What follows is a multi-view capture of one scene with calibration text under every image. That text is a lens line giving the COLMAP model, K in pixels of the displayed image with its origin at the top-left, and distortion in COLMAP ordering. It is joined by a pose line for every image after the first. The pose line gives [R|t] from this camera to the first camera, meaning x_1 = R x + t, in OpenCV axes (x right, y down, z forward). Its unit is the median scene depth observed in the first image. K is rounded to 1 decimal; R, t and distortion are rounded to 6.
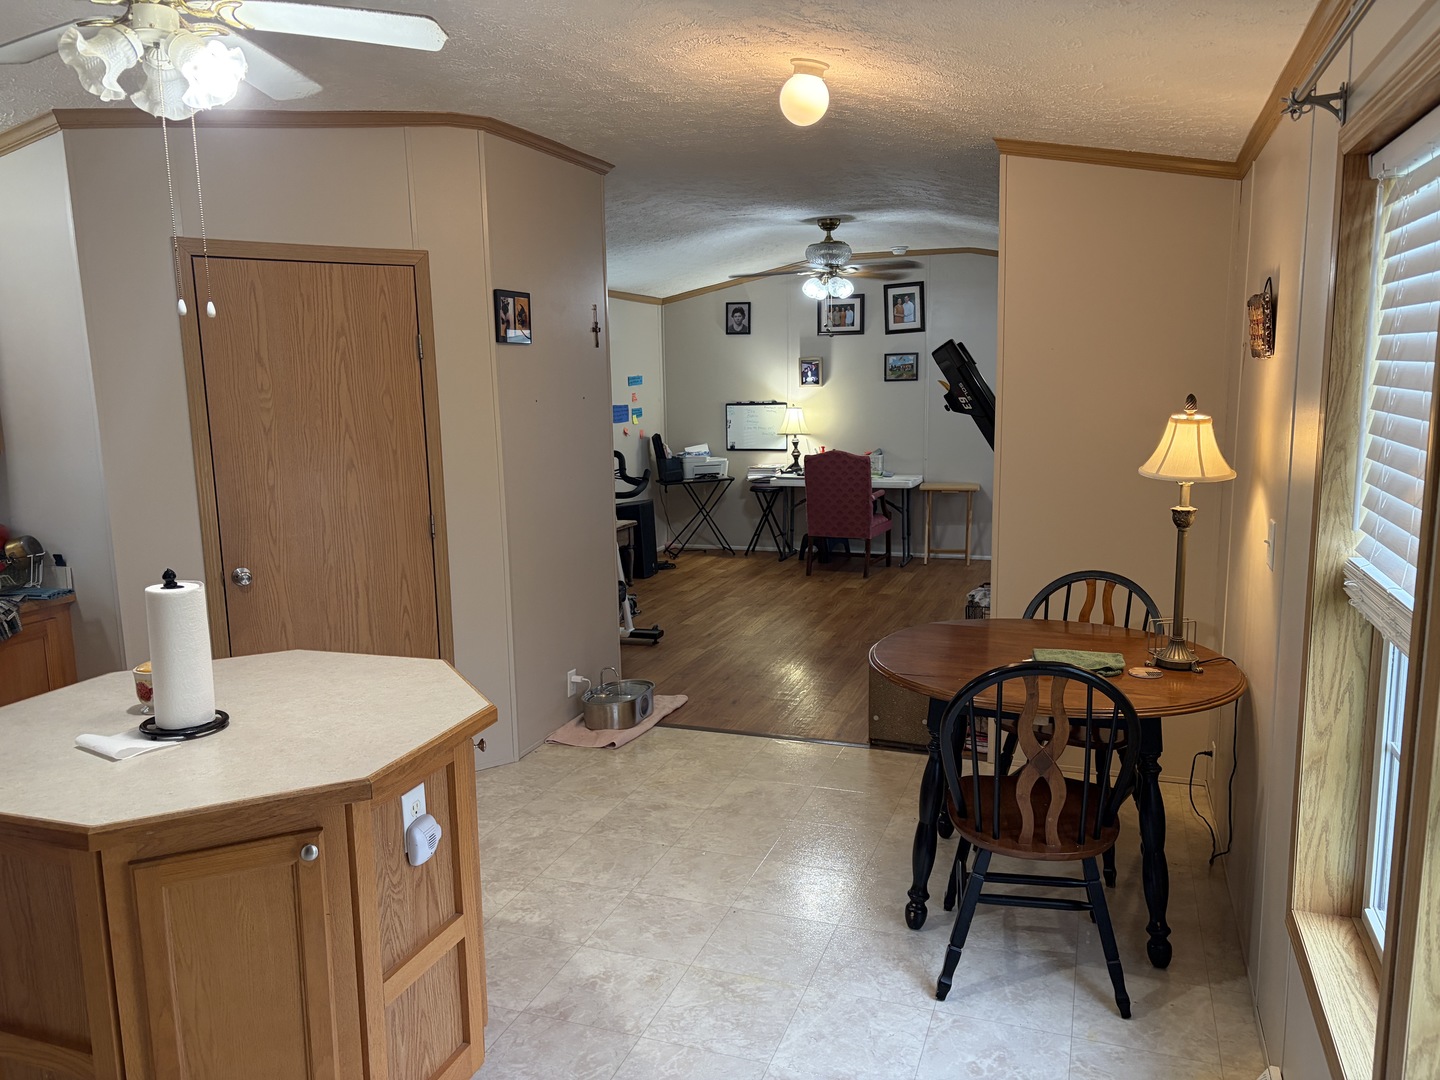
lens RADIAL K [[1094.8, 0, 717.0], [0, 1094.8, 552.0], [0, 0, 1]] dist [0.038192, -0.039575]
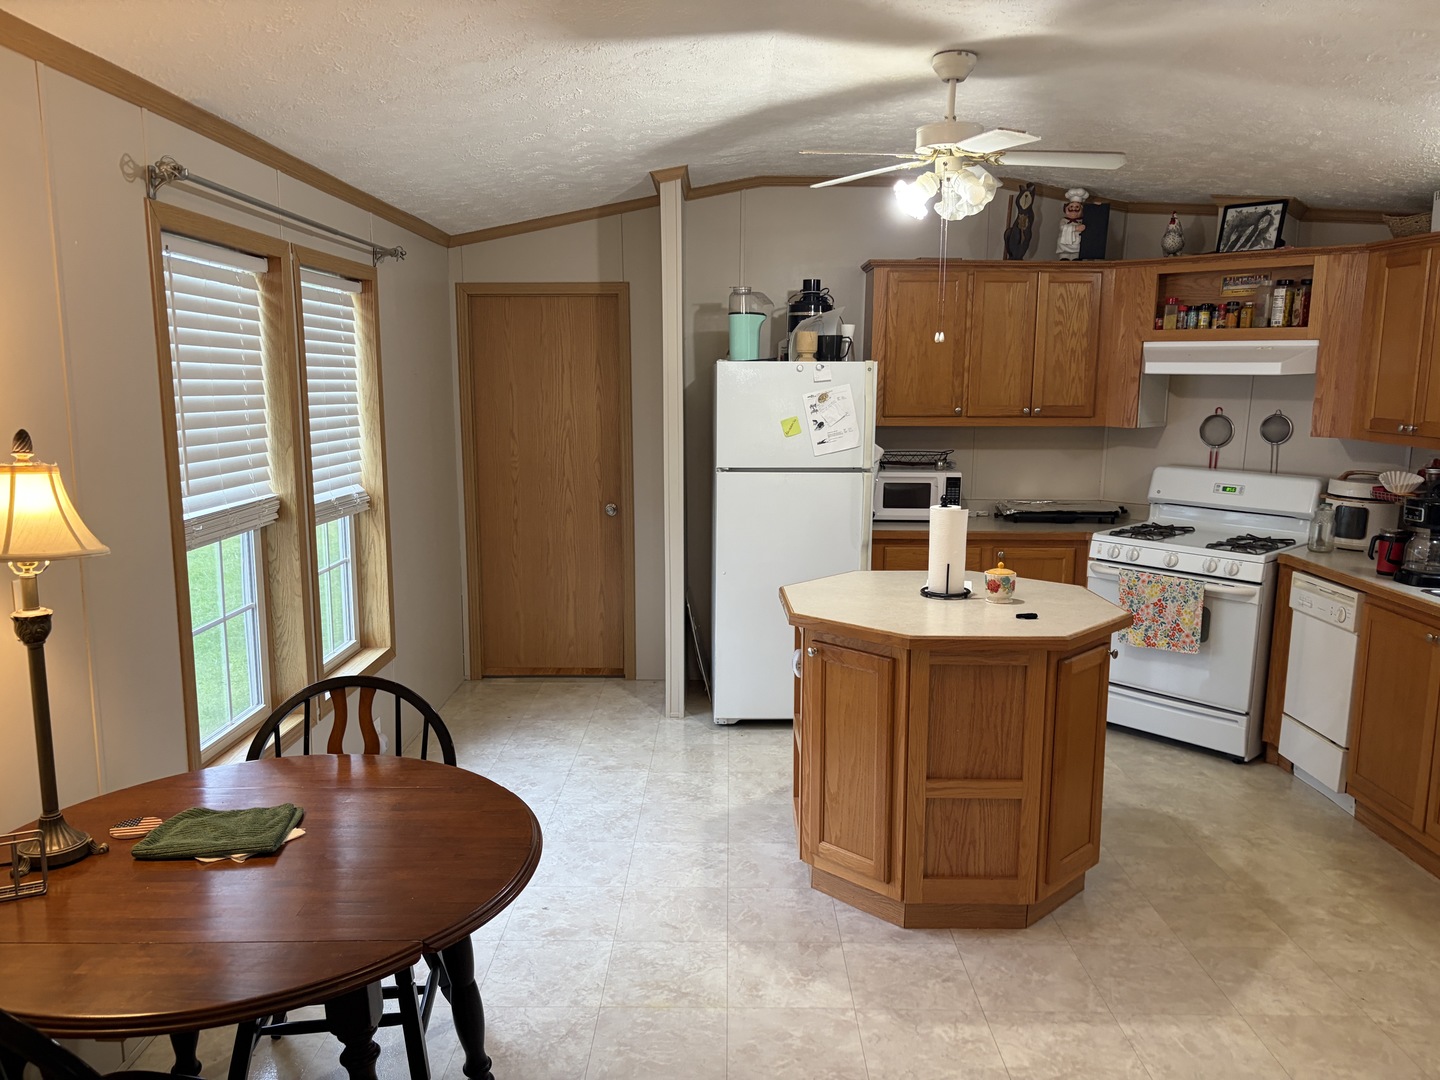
lens RADIAL K [[1094.8, 0, 717.0], [0, 1094.8, 552.0], [0, 0, 1]] dist [0.038192, -0.039575]
pose [[-0.945368, 0.064757, -0.319509, 0.282189], [-0.041119, 0.948560, 0.313915, -0.316795], [0.323402, 0.309903, -0.894076, 1.858689]]
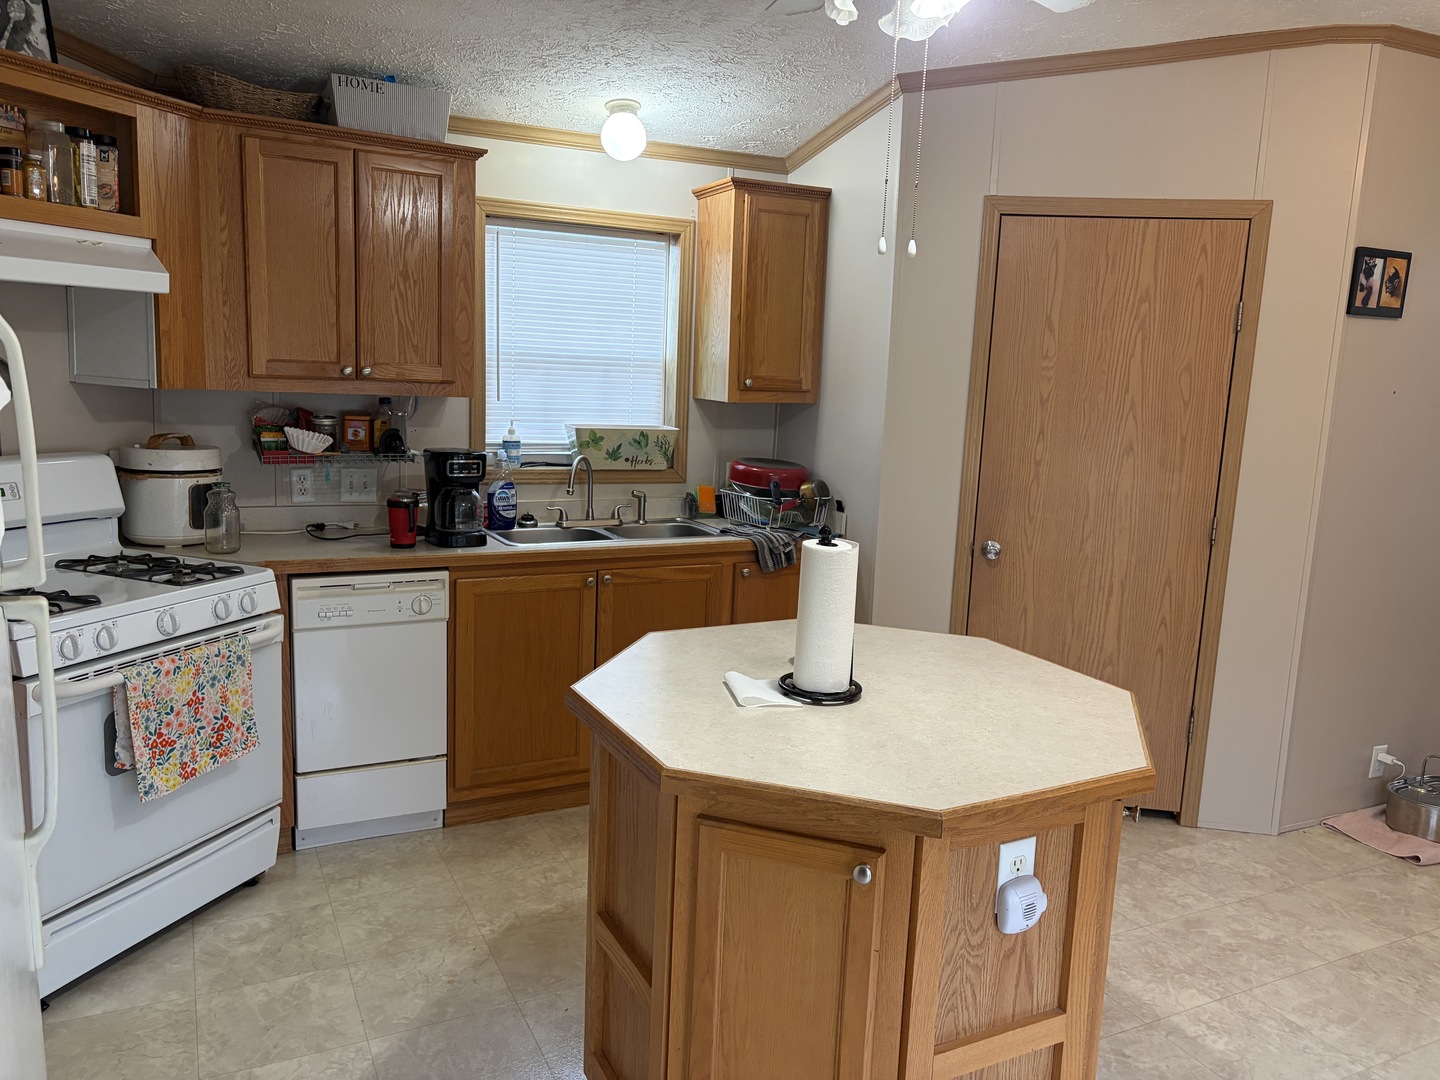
lens RADIAL K [[1093.9, 0, 721.1], [0, 1093.9, 542.2], [0, 0, 1]] dist [0.036726, -0.035937]
pose [[0.719803, 0.167797, -0.673594, 0.056484], [-0.166091, 0.983792, 0.067584, -0.013866], [0.674016, 0.063231, 0.736006, 0.189895]]
